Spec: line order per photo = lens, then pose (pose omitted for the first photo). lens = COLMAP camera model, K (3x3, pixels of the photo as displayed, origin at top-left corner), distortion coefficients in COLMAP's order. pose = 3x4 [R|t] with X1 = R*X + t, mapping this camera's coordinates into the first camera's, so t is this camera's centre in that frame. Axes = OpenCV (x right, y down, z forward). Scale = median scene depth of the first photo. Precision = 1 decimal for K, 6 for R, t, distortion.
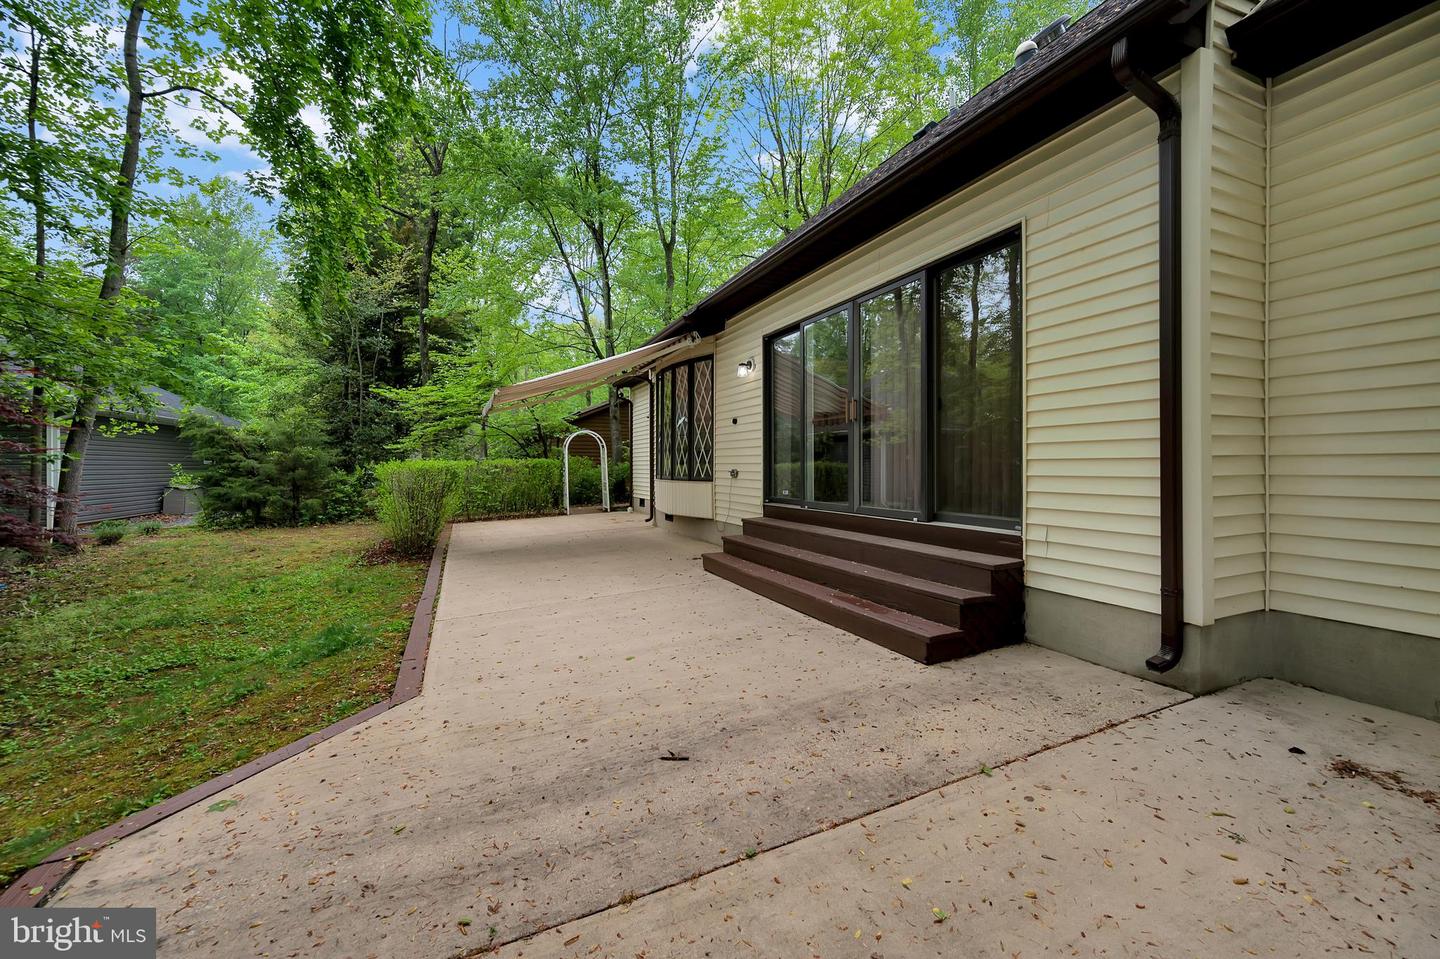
lens RADIAL K [[572.3, 0, 727.4], [0, 572.3, 476.1], [0, 0, 1]] dist [-0.001593, 0.000081]
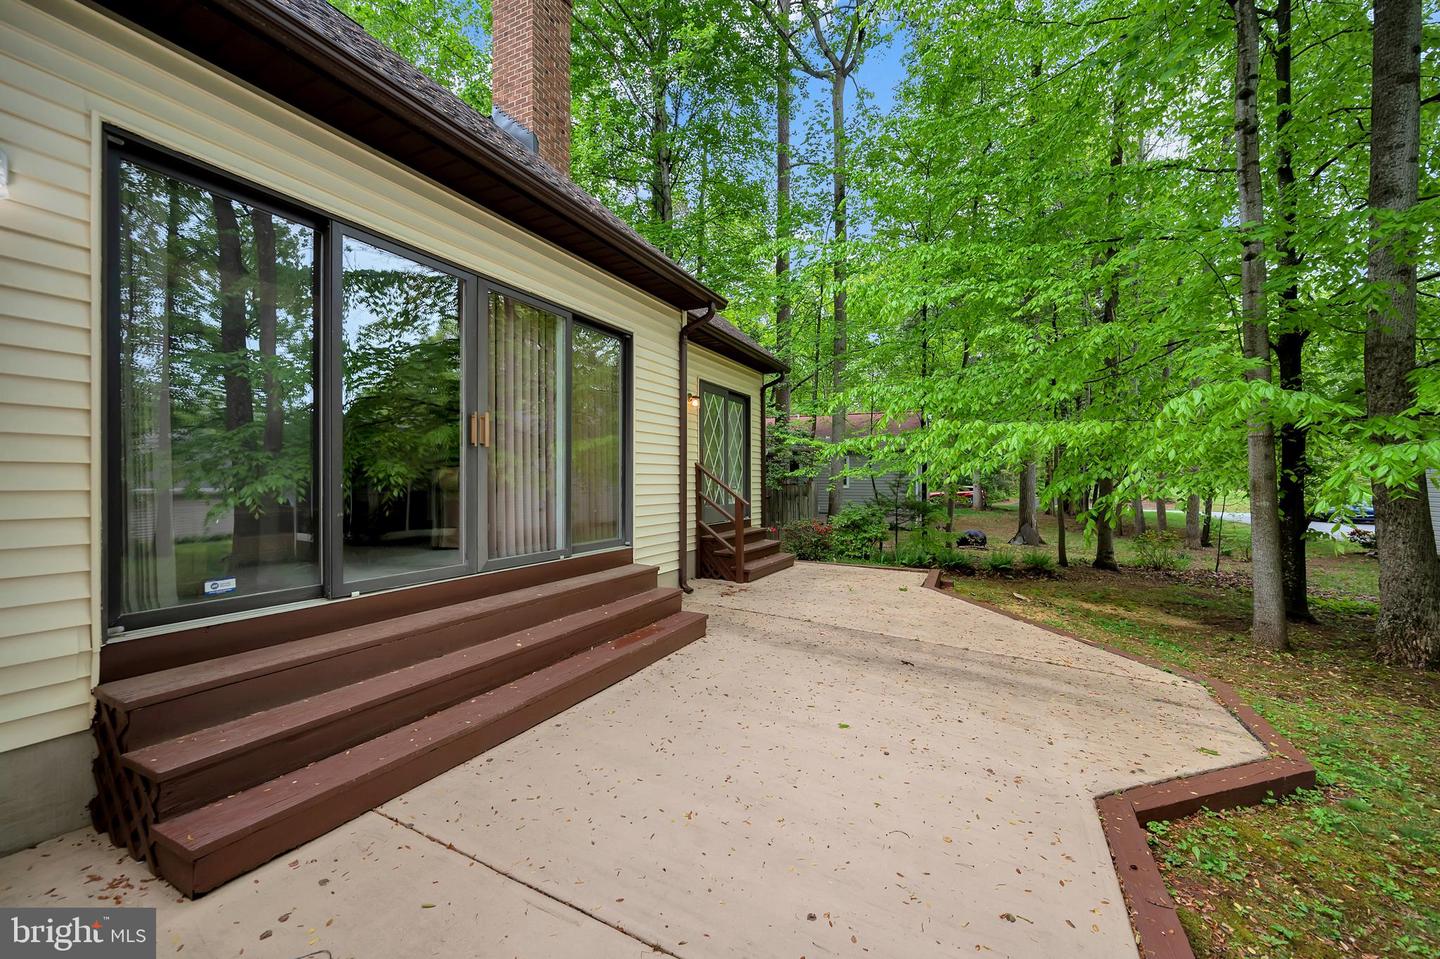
lens RADIAL K [[572.3, 0, 727.4], [0, 572.3, 476.1], [0, 0, 1]] dist [-0.001593, 0.000081]
pose [[-0.636287, 0.008889, 0.771401, -0.894233], [0.017350, 0.999846, 0.002790, -0.088272], [-0.771257, 0.015159, -0.636343, 2.043445]]
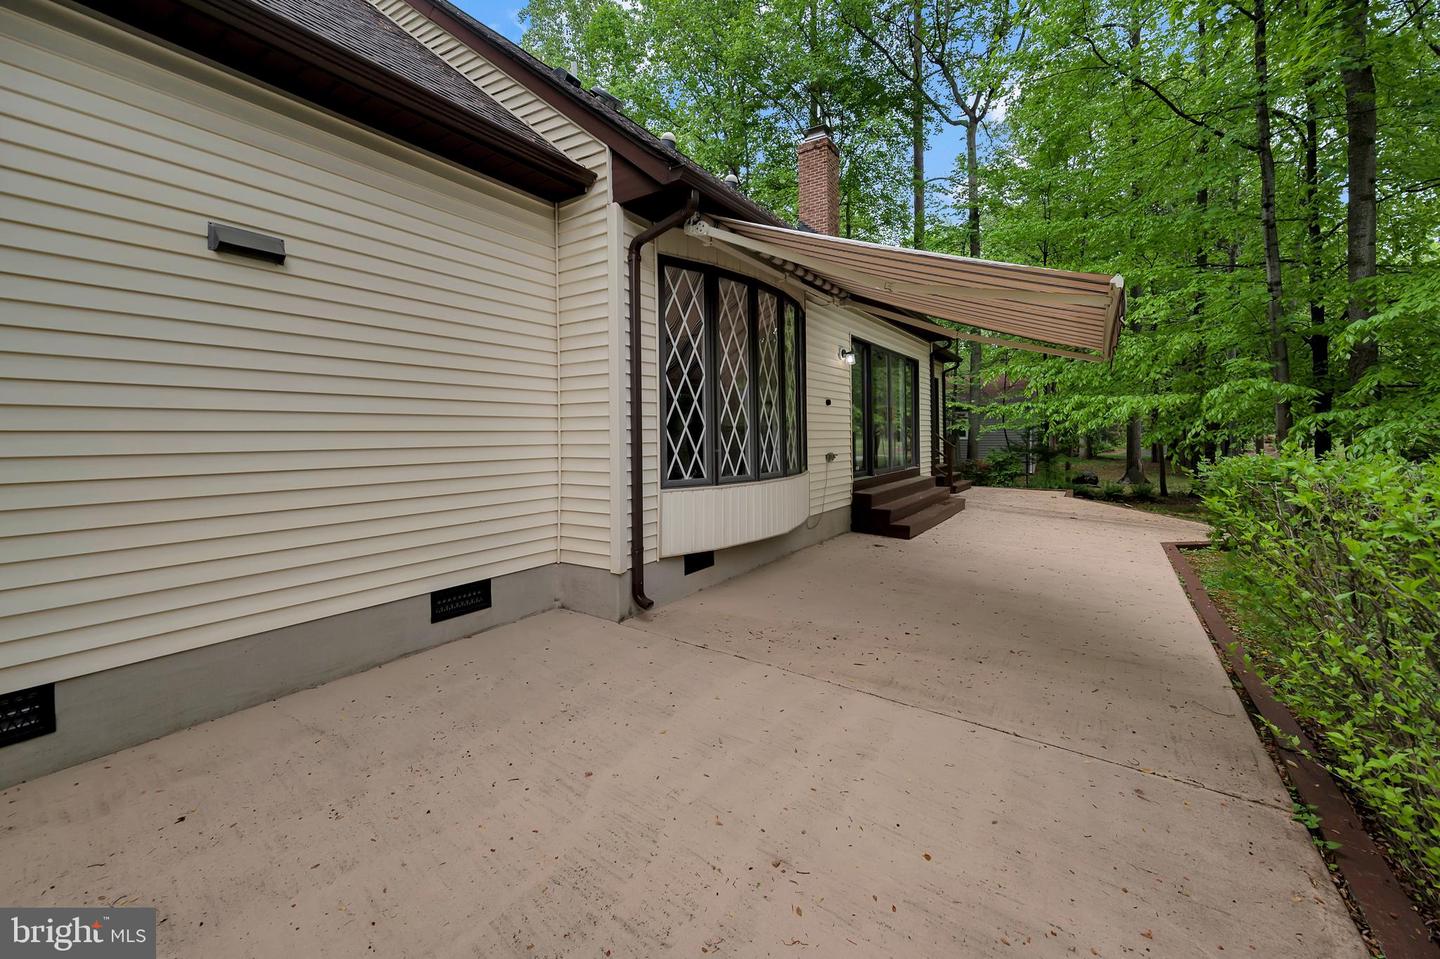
lens RADIAL K [[575.1, 0, 726.8], [0, 575.1, 429.1], [0, 0, 1]] dist [-0.000472, 0.000164]
pose [[-0.528272, 0.019864, 0.848843, -1.699732], [0.031541, 0.999495, -0.003759, -0.128569], [-0.848489, 0.024788, -0.528631, 3.955376]]
